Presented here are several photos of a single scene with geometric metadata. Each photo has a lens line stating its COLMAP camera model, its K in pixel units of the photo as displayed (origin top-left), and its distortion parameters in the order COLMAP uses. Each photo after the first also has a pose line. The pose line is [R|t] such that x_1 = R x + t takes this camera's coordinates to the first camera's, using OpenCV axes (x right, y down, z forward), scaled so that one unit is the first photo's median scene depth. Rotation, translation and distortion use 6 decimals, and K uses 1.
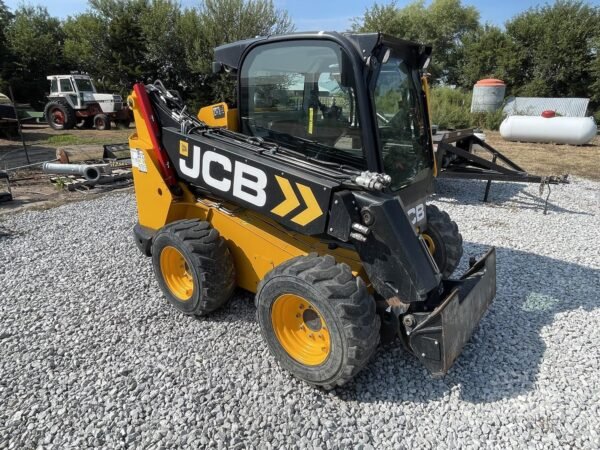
lens RADIAL K [[402.9, 0, 301.7], [0, 402.9, 225.3], [0, 0, 1]] dist [-0.005116, 0.005547]
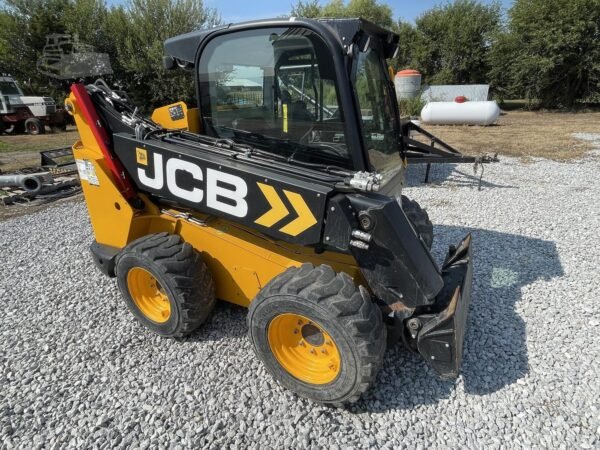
lens RADIAL K [[354.1, 0, 300.9], [0, 354.1, 225.2], [0, 0, 1]] dist [-0.020628, 0.019993]
pose [[0.982492, -0.096766, 0.159204, -0.087559], [0.087802, 0.994180, 0.062420, -0.058850], [-0.164318, -0.047348, 0.985270, 0.171881]]
